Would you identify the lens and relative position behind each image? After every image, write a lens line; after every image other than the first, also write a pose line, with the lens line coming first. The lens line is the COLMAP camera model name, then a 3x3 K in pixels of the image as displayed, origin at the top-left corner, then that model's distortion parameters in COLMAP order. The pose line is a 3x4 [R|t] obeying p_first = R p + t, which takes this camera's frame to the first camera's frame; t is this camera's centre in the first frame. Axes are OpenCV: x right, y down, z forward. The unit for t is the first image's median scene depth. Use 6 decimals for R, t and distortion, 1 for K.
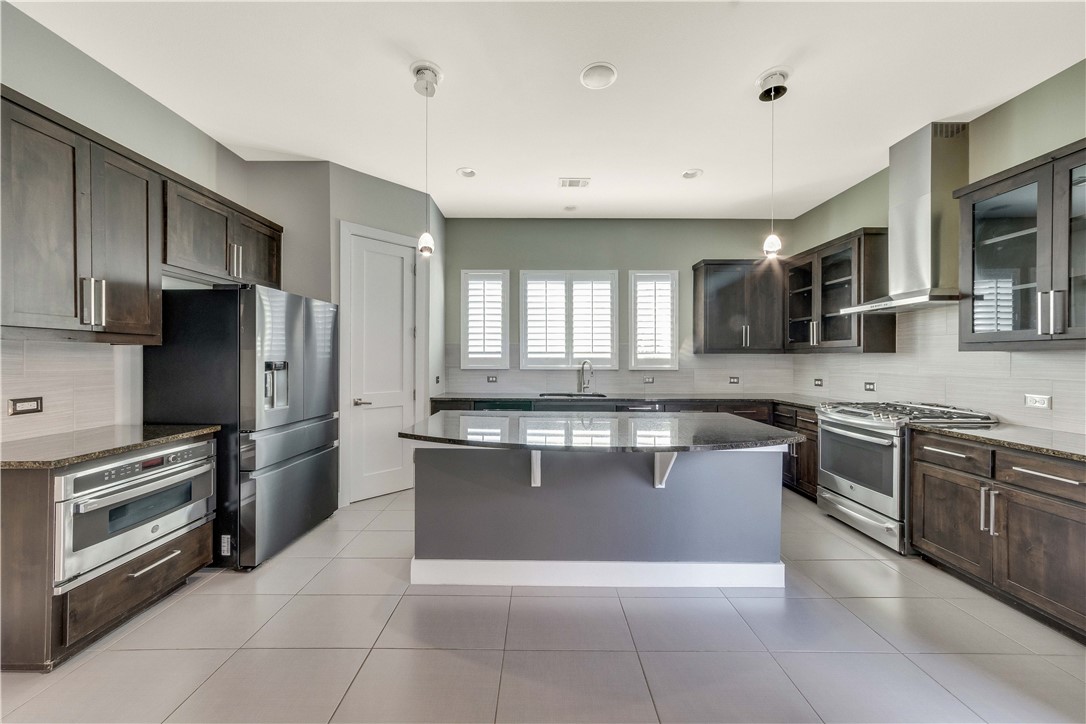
lens RADIAL K [[392.0, 0, 543.0], [0, 392.0, 362.0], [0, 0, 1]] dist [0.001038, 0.000228]
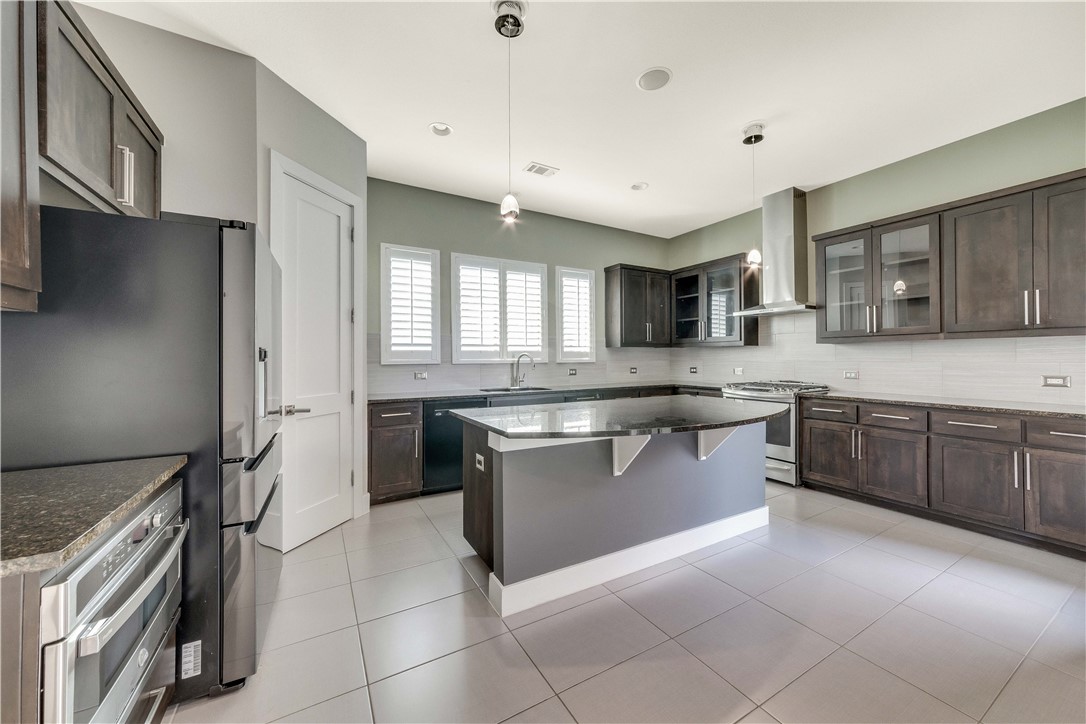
lens RADIAL K [[400.3, 0, 545.6], [0, 400.3, 358.7], [0, 0, 1]] dist [-0.001532, 0.000056]
pose [[0.864365, -0.007975, 0.502802, -0.395288], [0.012126, 0.999914, -0.004985, 0.017066], [-0.502719, 0.010406, 0.864387, 0.131769]]
